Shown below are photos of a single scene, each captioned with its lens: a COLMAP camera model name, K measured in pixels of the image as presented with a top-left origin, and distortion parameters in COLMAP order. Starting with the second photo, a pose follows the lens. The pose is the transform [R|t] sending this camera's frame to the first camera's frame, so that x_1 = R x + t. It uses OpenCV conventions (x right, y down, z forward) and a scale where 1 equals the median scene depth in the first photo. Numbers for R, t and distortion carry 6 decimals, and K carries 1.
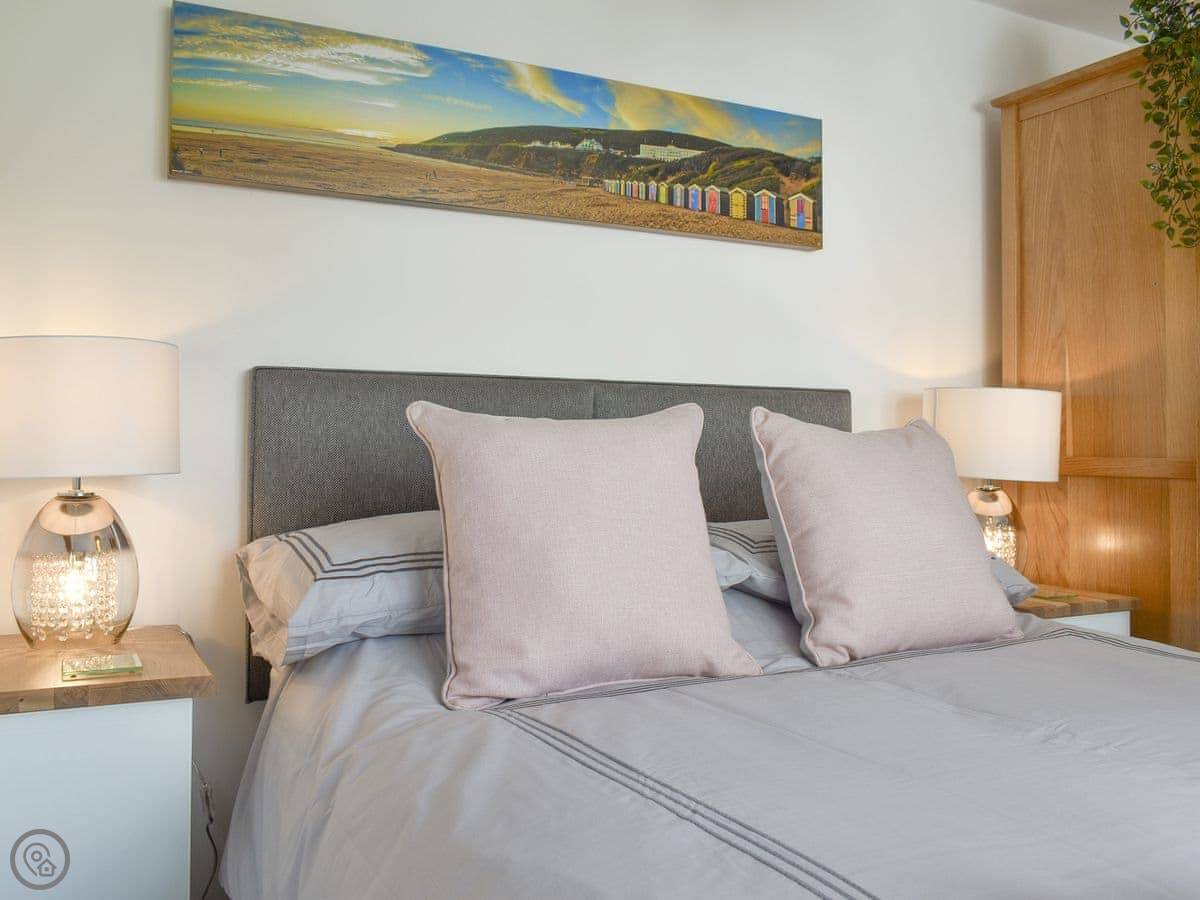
lens RADIAL K [[1060.5, 0, 597.7], [0, 1060.5, 443.2], [0, 0, 1]] dist [-0.003637, 0.006094]
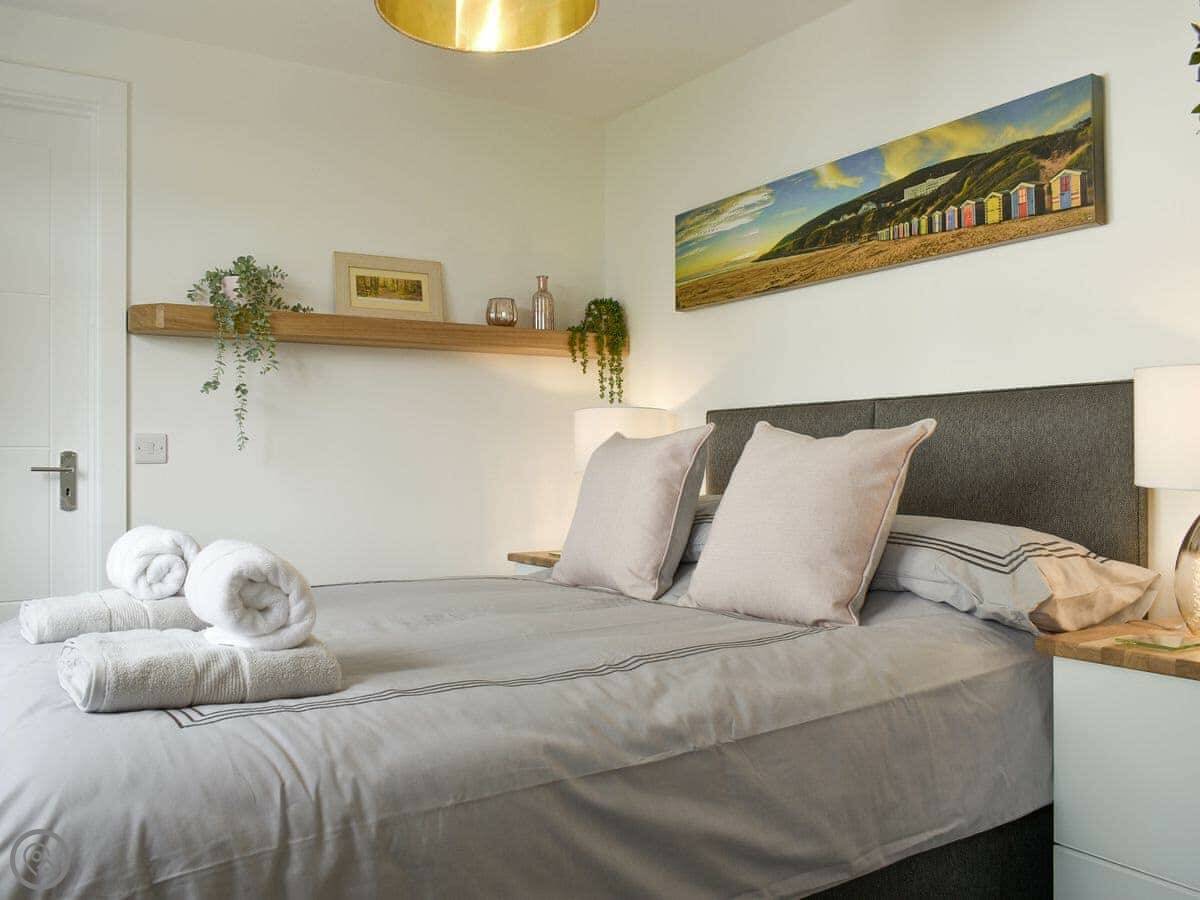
lens RADIAL K [[1060.5, 0, 598.3], [0, 1060.5, 483.3], [0, 0, 1]] dist [-0.003637, 0.006094]
pose [[0.101747, 0.007930, -0.994779, 1.135858], [0.017035, 0.999808, 0.009713, 0.017643], [0.994664, -0.017934, 0.101592, 0.546063]]
